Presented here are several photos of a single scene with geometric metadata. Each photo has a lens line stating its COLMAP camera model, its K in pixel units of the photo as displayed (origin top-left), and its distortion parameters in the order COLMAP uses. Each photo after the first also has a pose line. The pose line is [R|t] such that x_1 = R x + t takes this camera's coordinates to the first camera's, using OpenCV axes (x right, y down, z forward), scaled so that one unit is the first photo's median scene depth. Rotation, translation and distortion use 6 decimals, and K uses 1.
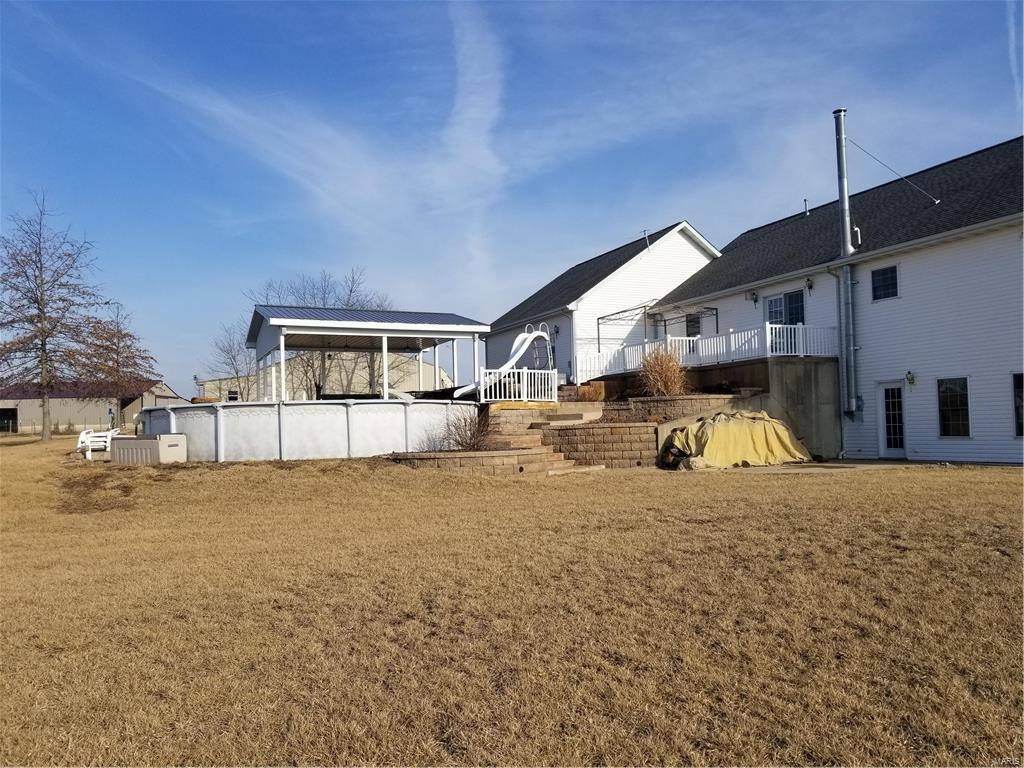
lens RADIAL K [[784.9, 0, 512.0], [0, 784.9, 384.0], [0, 0, 1]] dist [-0.010165, -0.002399]
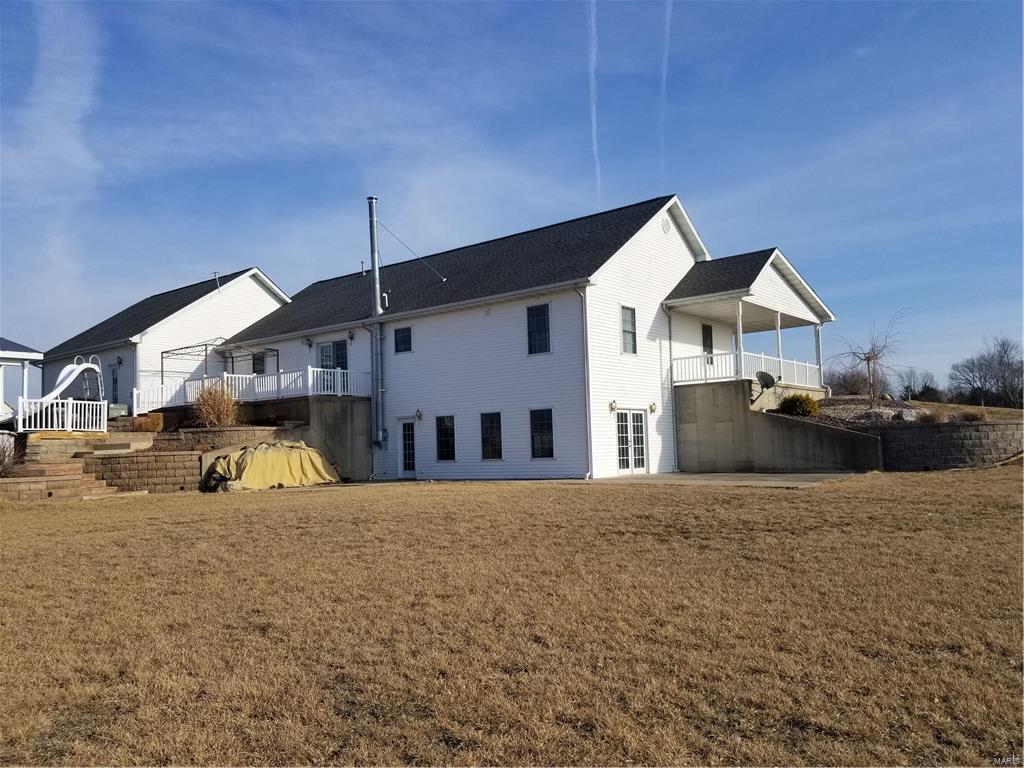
lens RADIAL K [[804.3, 0, 530.1], [0, 804.3, 389.7], [0, 0, 1]] dist [0.132752, -0.209160]
pose [[0.888387, 0.032990, 0.457908, 0.059390], [-0.018272, 0.999165, -0.036534, -0.004058], [-0.458731, 0.024090, 0.888249, -0.236863]]
